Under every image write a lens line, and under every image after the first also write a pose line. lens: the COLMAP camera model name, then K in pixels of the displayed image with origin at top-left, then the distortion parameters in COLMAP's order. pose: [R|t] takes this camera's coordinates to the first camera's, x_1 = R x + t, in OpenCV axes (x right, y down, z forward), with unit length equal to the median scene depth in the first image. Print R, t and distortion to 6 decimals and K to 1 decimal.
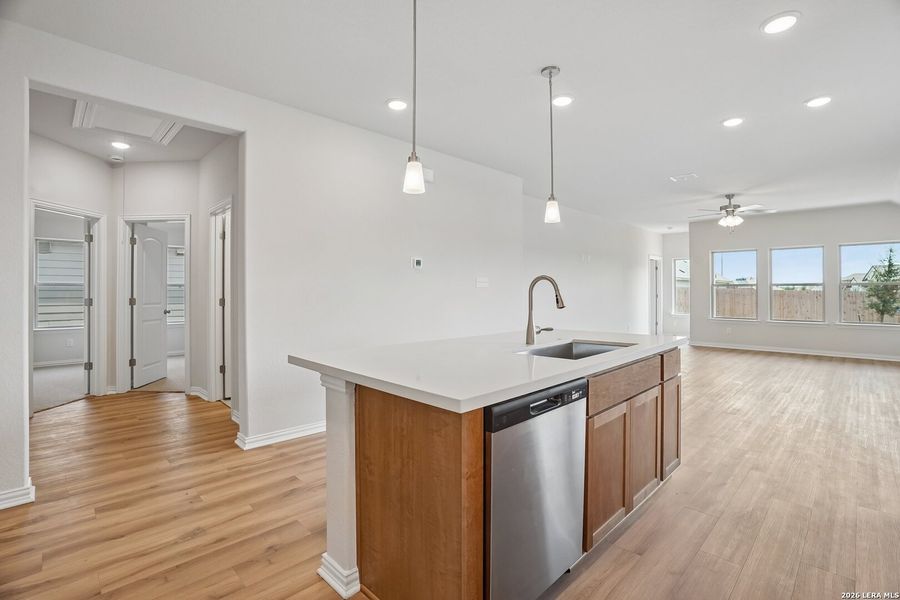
lens RADIAL K [[418.7, 0, 453.7], [0, 418.7, 287.0], [0, 0, 1]] dist [-0.020543, 0.000207]
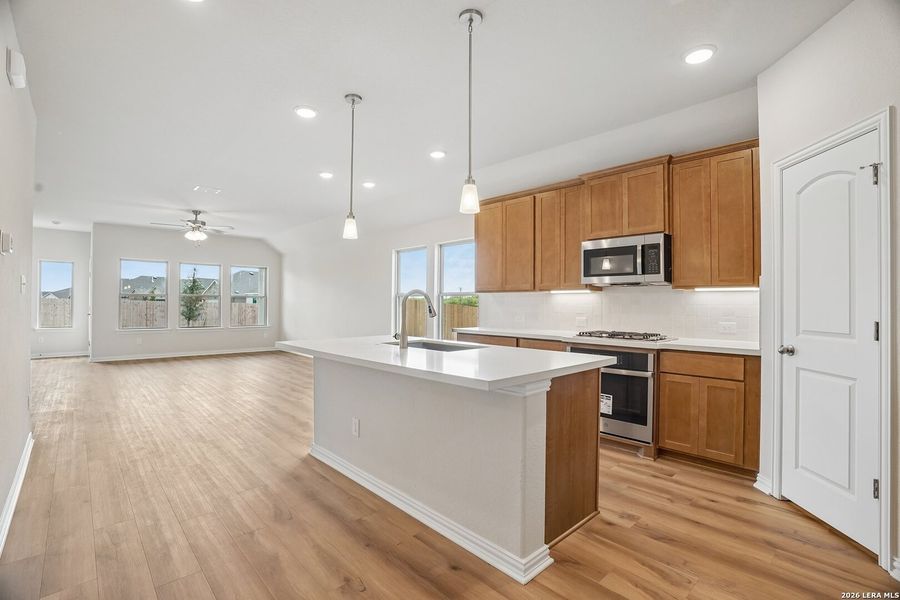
lens RADIAL K [[415.0, 0, 452.7], [0, 415.0, 299.5], [0, 0, 1]] dist [-0.044343, 0.000689]
pose [[0.036210, 0.011087, 0.999283, -0.347747], [-0.017916, 0.999785, -0.010443, 0.003901], [-0.999184, -0.017525, 0.036401, 0.299009]]
